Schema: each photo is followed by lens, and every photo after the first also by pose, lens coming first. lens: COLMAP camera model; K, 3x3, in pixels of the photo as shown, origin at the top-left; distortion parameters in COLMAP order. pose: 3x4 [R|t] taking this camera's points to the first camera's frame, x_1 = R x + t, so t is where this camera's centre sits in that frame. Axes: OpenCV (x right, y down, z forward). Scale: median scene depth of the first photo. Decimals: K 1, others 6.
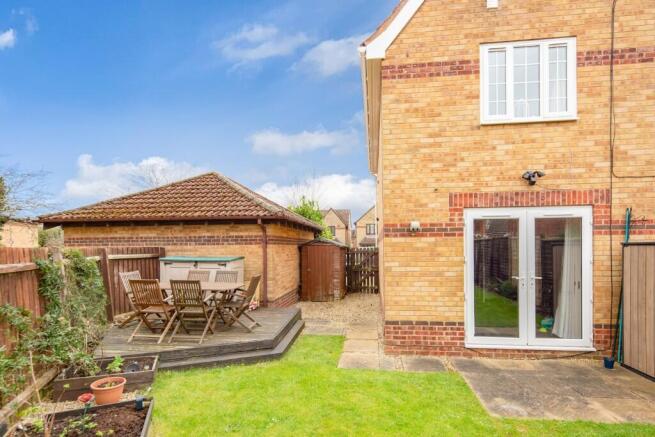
lens RADIAL K [[312.5, 0, 339.3], [0, 312.5, 206.3], [0, 0, 1]] dist [0.005193, 0.000093]
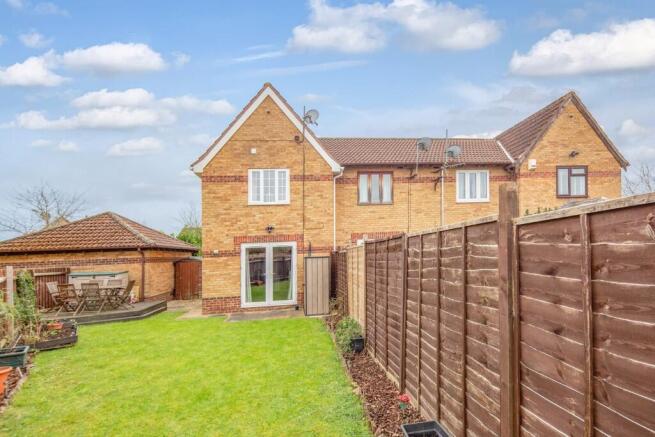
lens RADIAL K [[312.5, 0, 339.3], [0, 312.5, 206.3], [0, 0, 1]] dist [0.005193, 0.000093]
pose [[0.968311, 0.006249, 0.249668, 0.513349], [0.002240, 0.999429, -0.033703, -0.173833], [-0.249736, 0.033194, 0.967745, -1.268611]]
